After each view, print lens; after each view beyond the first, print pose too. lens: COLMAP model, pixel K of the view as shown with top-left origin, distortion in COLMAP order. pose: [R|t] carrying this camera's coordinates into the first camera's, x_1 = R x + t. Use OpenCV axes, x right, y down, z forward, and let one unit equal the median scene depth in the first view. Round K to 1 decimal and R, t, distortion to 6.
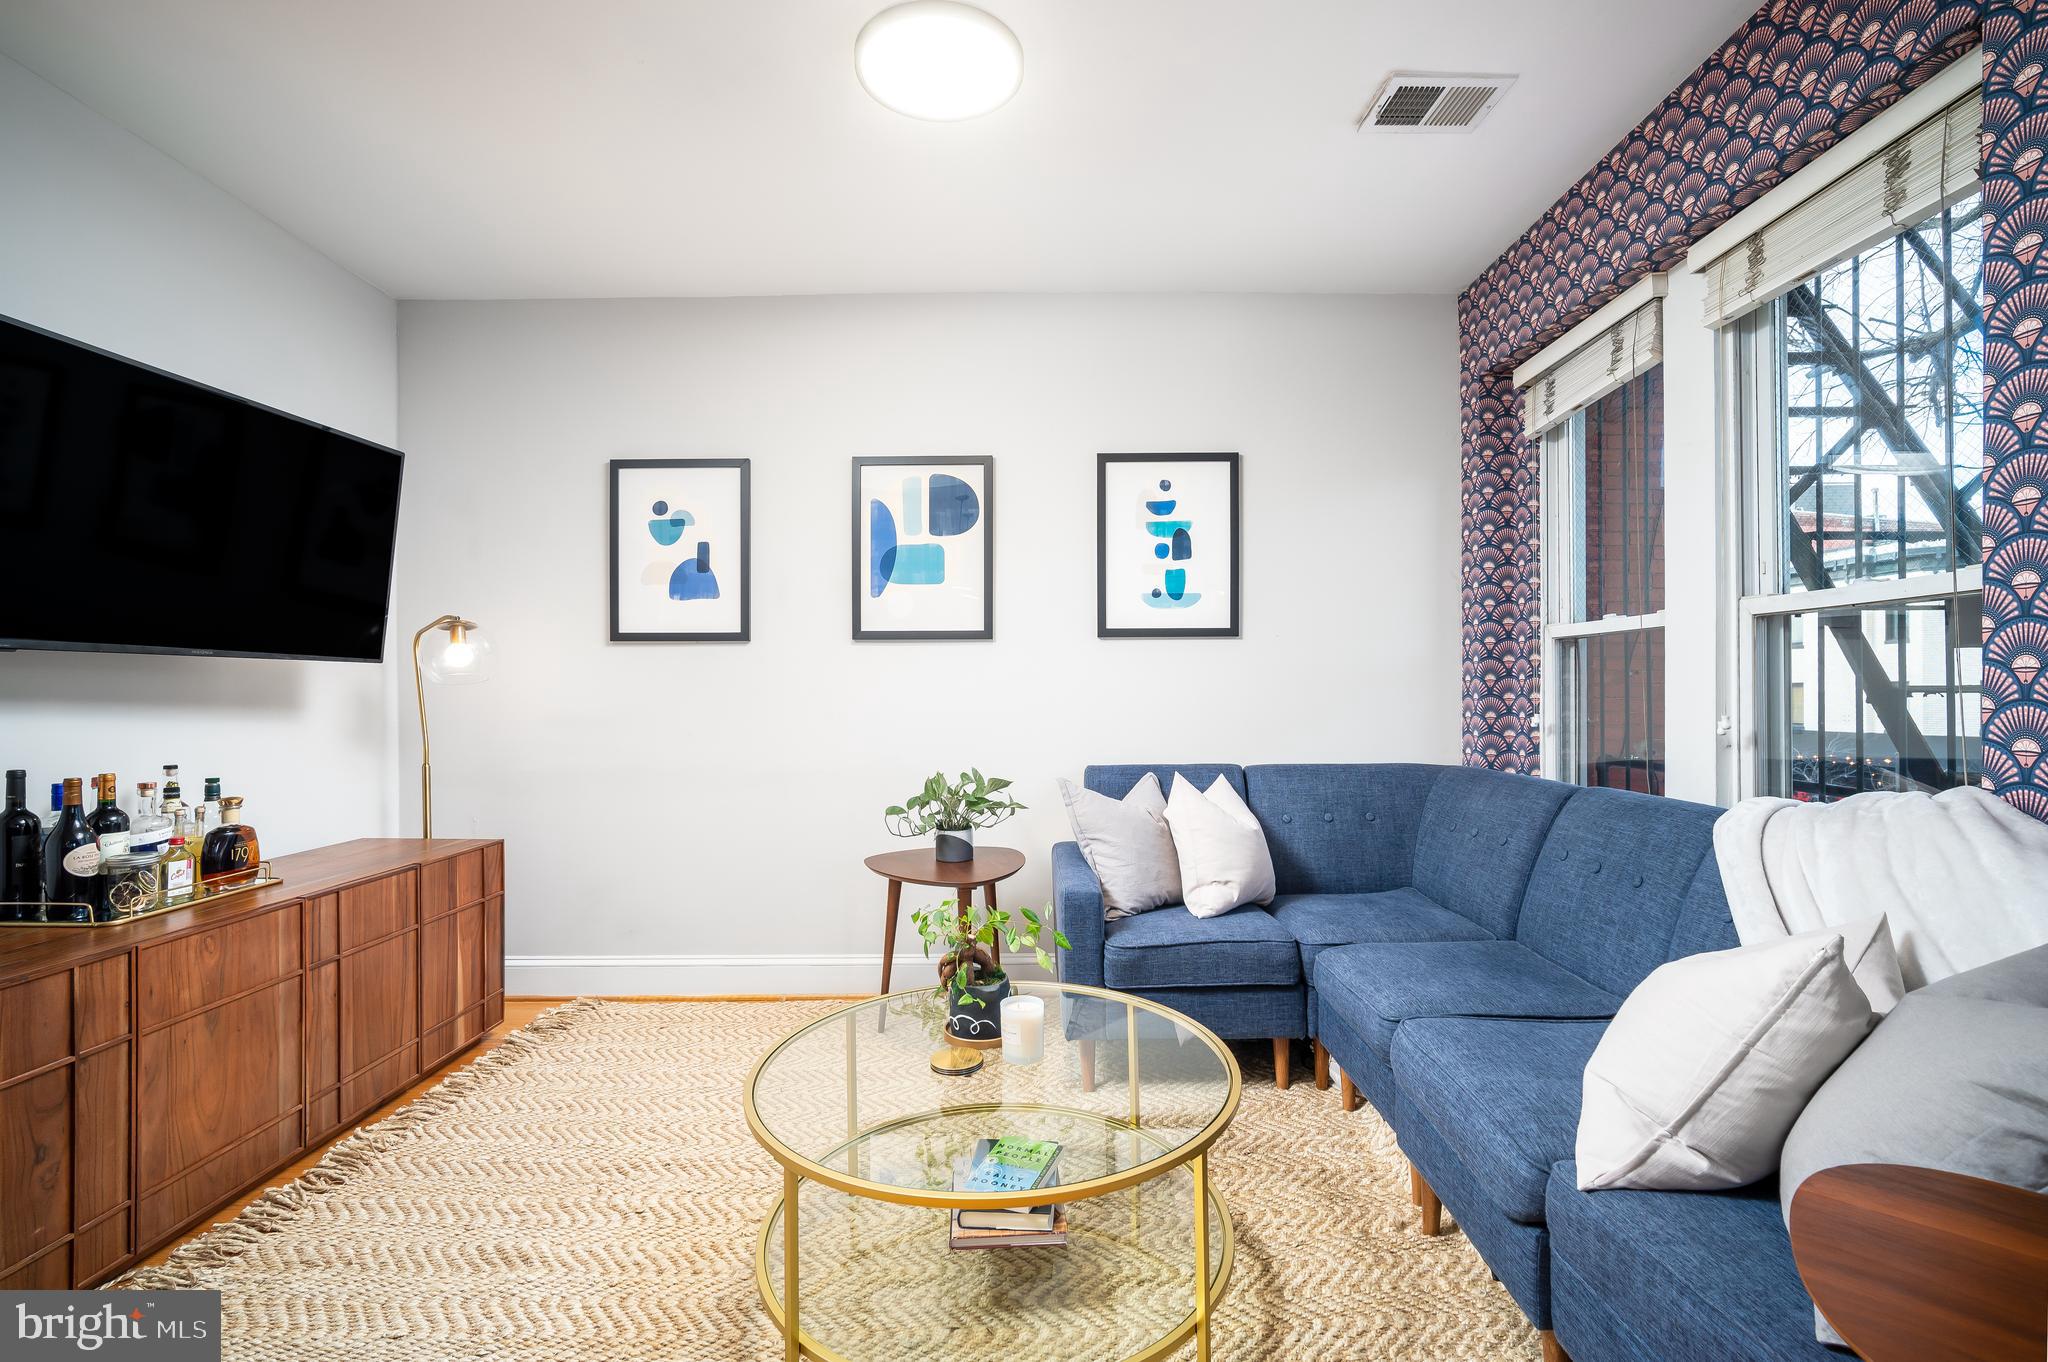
lens RADIAL K [[907.1, 0, 1026.0], [0, 907.1, 687.2], [0, 0, 1]] dist [-0.002380, 0.001105]
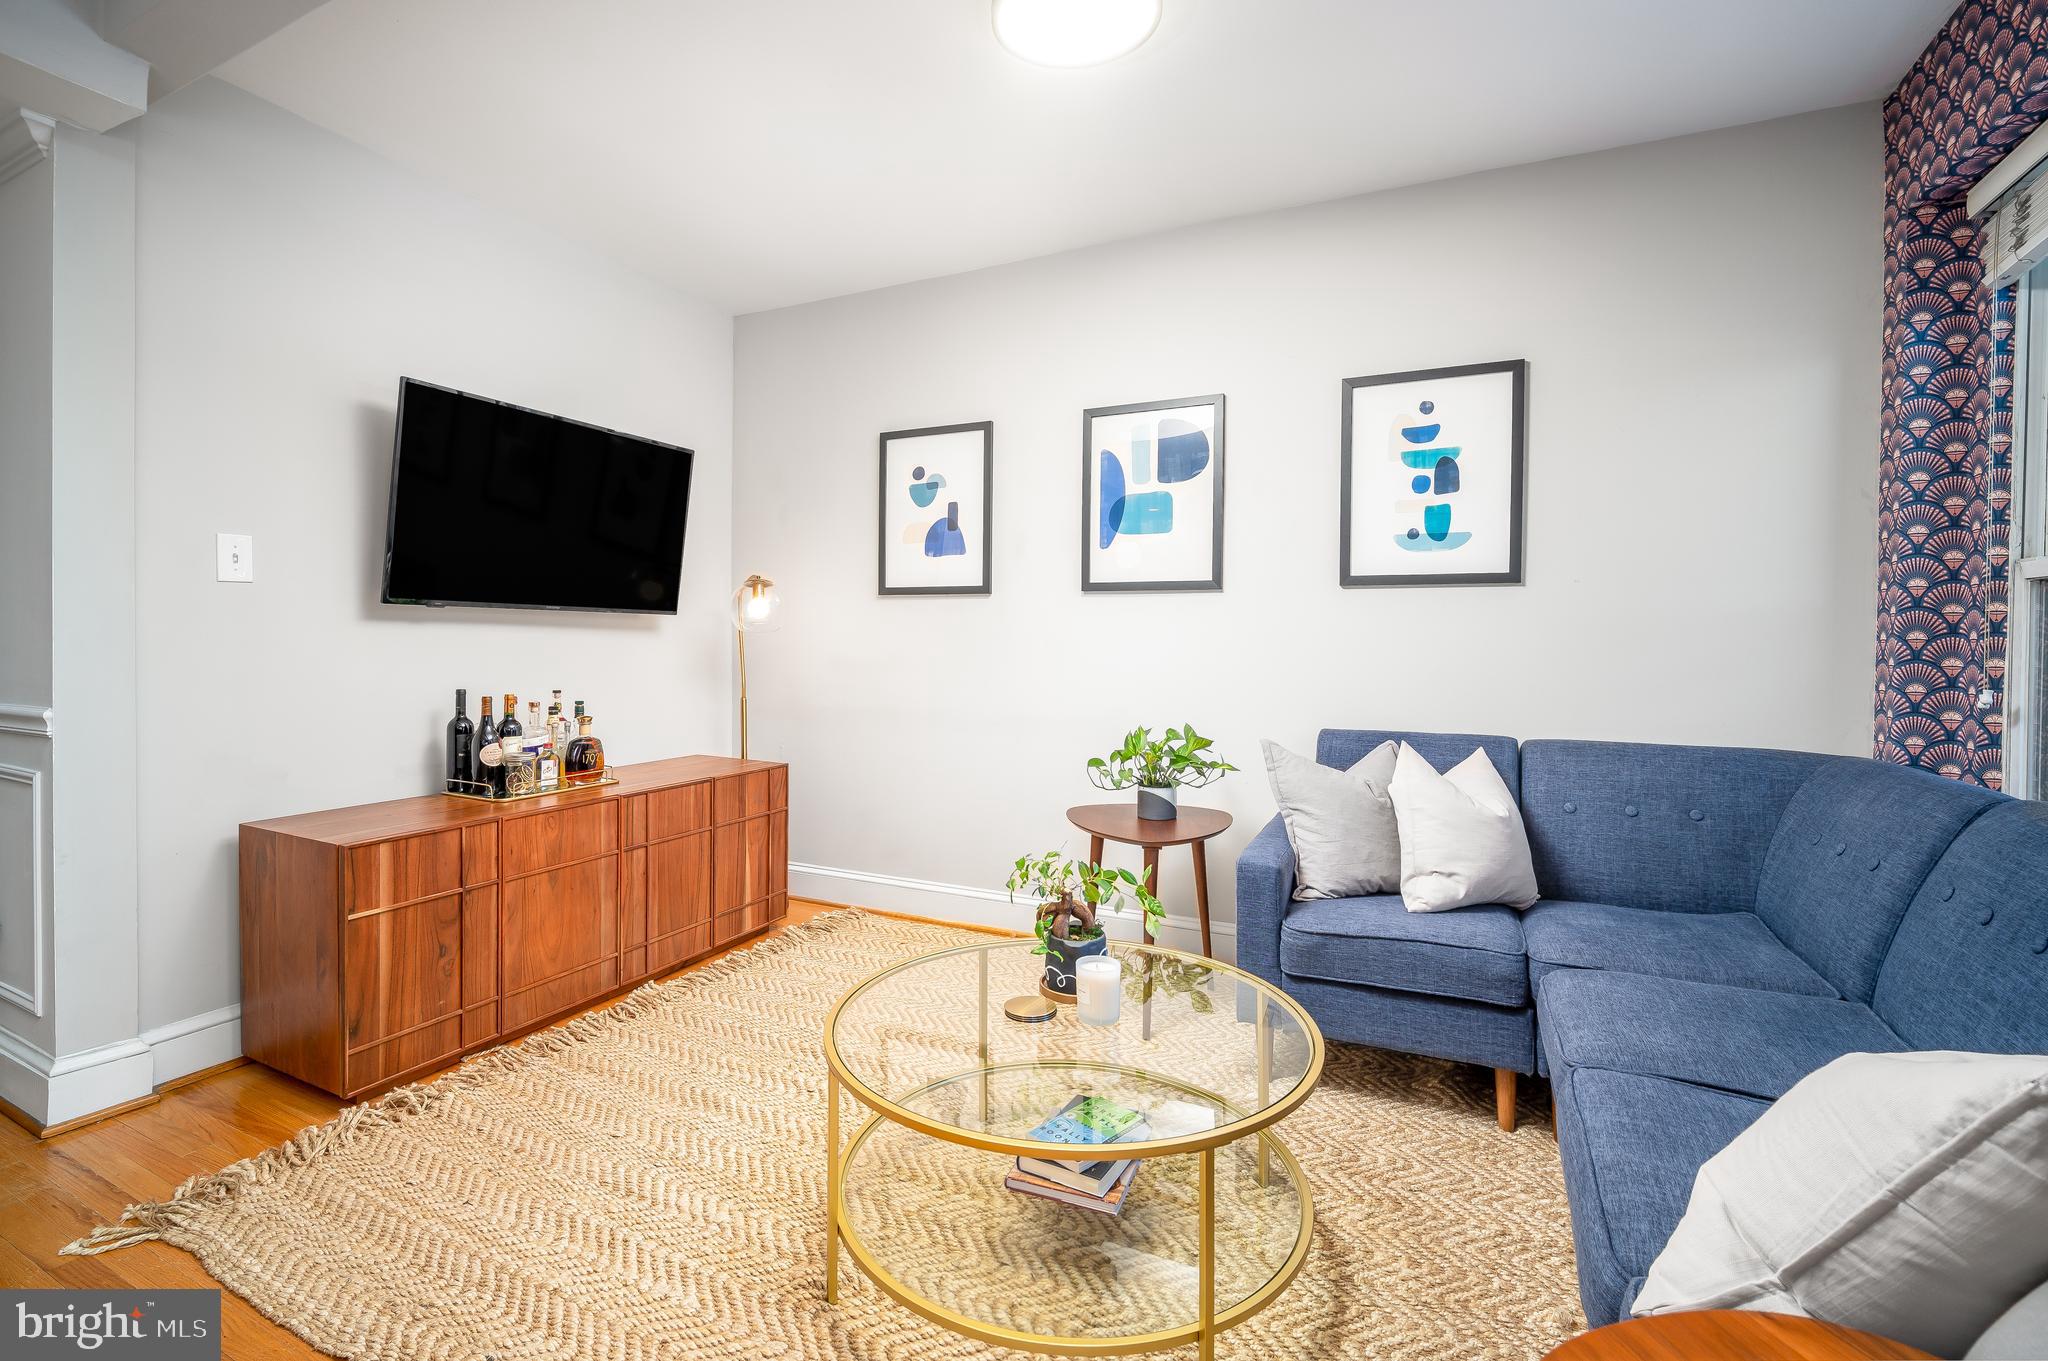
lens RADIAL K [[934.4, 0, 990.9], [0, 934.4, 647.6], [0, 0, 1]] dist [-0.010347, 0.006986]
pose [[0.894790, 0.016277, -0.446191, 0.206612], [-0.011322, 0.999841, 0.013769, -0.003536], [0.446345, -0.007269, 0.894832, 0.029112]]
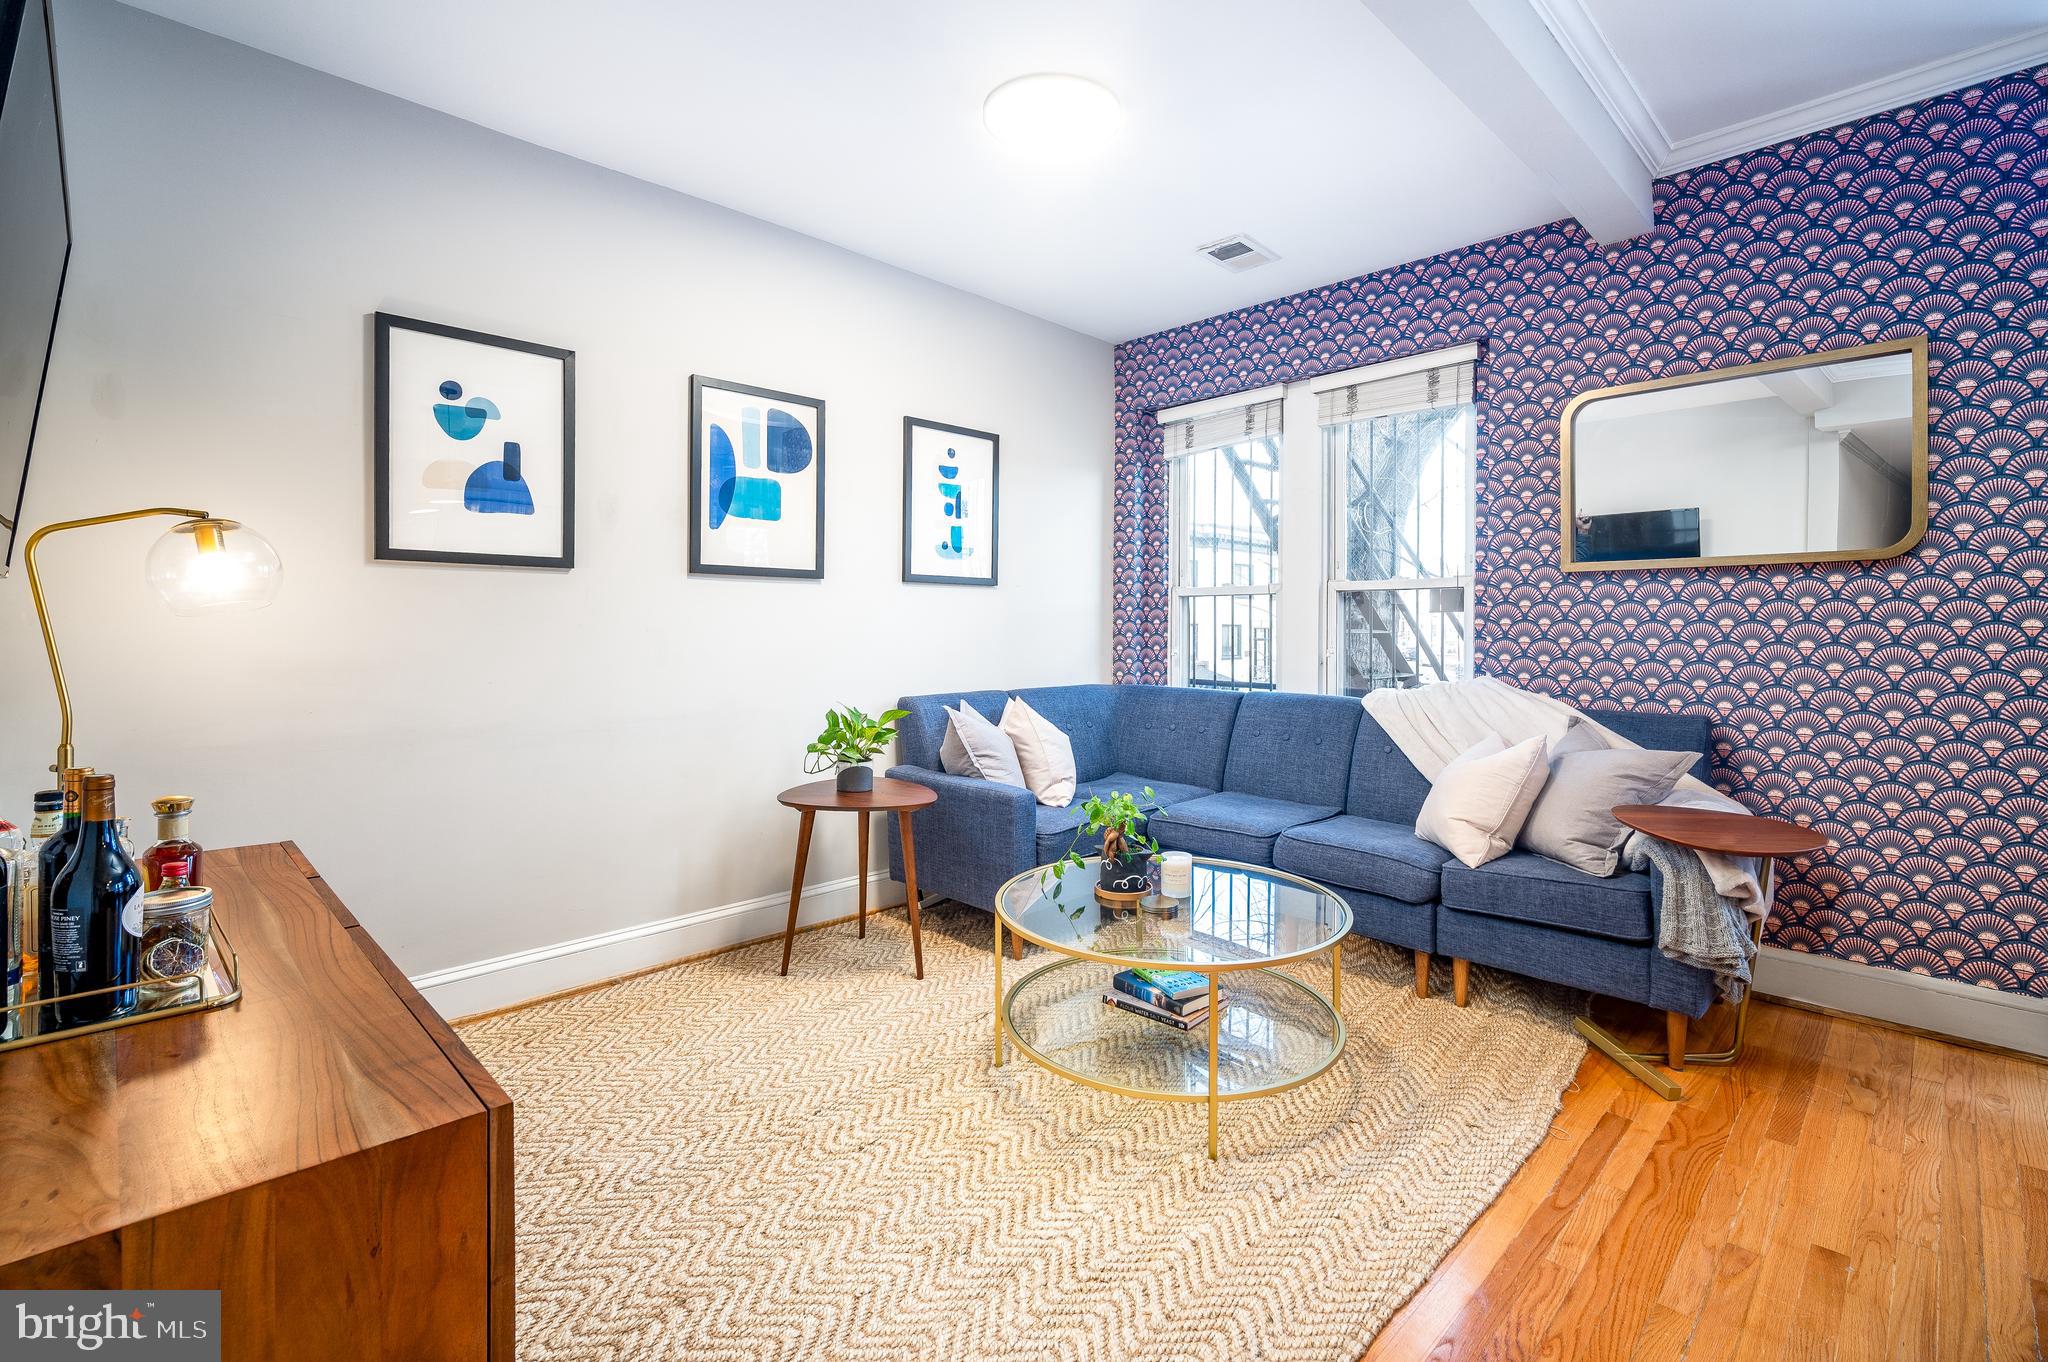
lens RADIAL K [[933.0, 0, 1049.7], [0, 933.0, 634.8], [0, 0, 1]] dist [-0.000604, 0.000237]
pose [[0.690138, 0.000624, 0.723677, -0.707540], [-0.009892, 0.999914, 0.008572, -0.001769], [-0.723610, -0.013074, 0.690085, 0.093214]]
